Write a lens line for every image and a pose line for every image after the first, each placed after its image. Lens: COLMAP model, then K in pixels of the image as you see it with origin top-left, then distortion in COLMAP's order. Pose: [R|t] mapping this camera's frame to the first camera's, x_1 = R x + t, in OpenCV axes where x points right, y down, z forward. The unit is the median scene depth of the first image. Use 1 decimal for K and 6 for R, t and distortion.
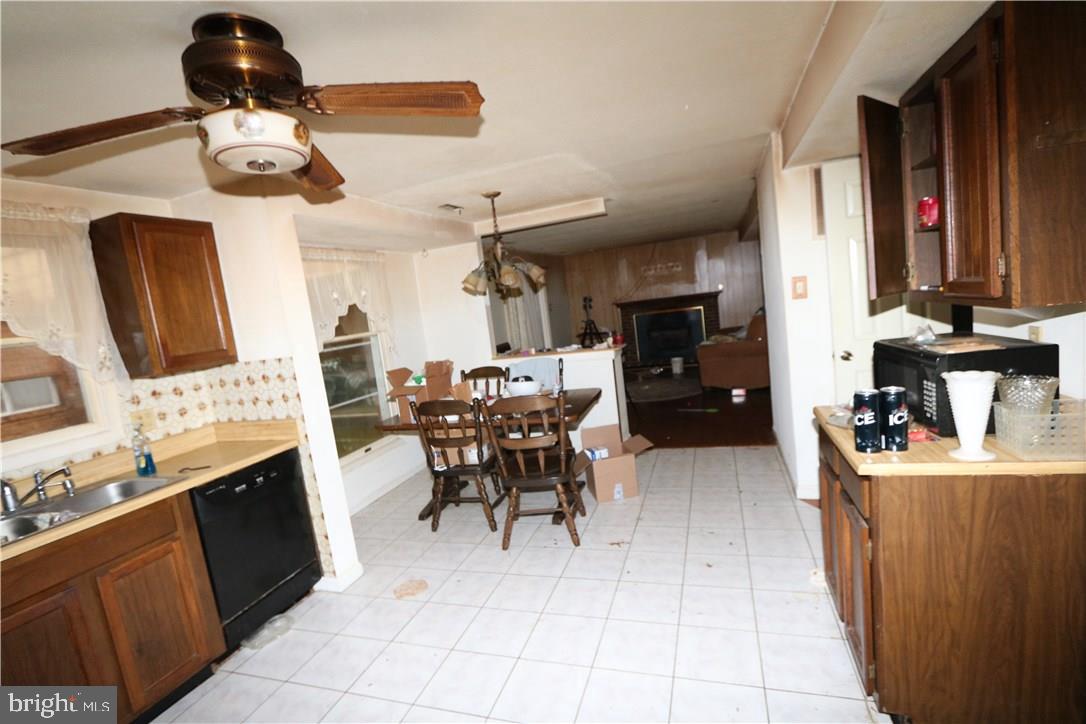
lens RADIAL K [[501.9, 0, 539.6], [0, 501.9, 366.5], [0, 0, 1]] dist [0.000960, -0.000129]
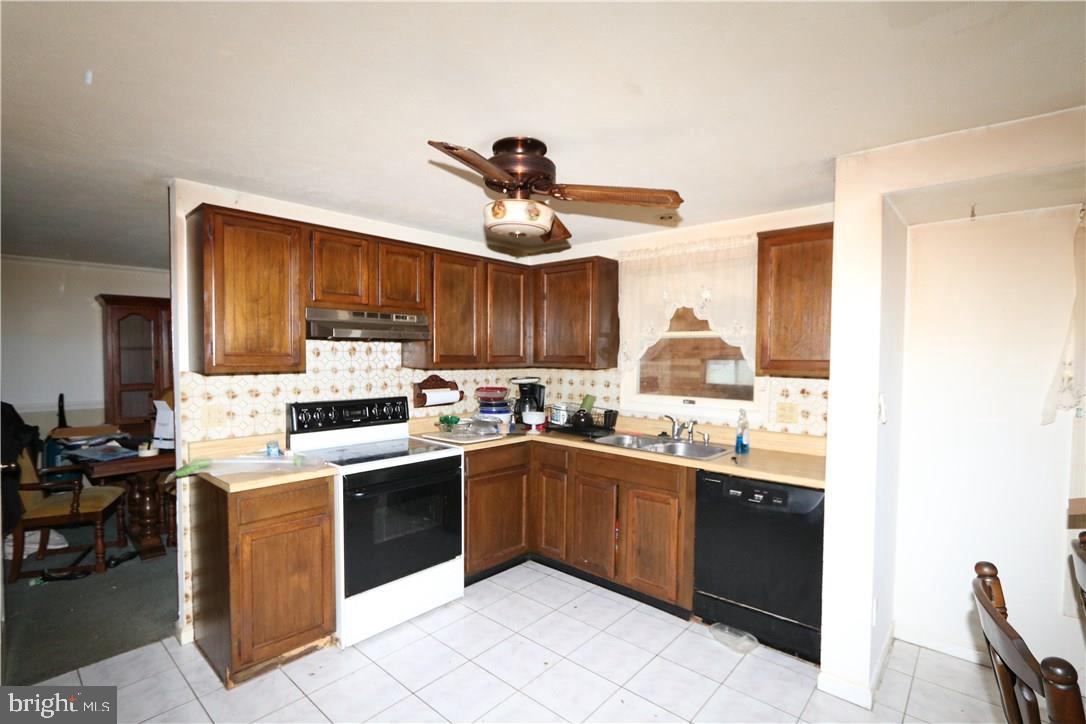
lens RADIAL K [[501.9, 0, 539.6], [0, 501.9, 366.5], [0, 0, 1]] dist [0.000960, -0.000129]
pose [[-0.380472, 0.162604, -0.910385, 0.306457], [-0.067283, 0.976945, 0.202612, -0.130245], [0.922341, 0.138341, -0.360760, 0.622175]]
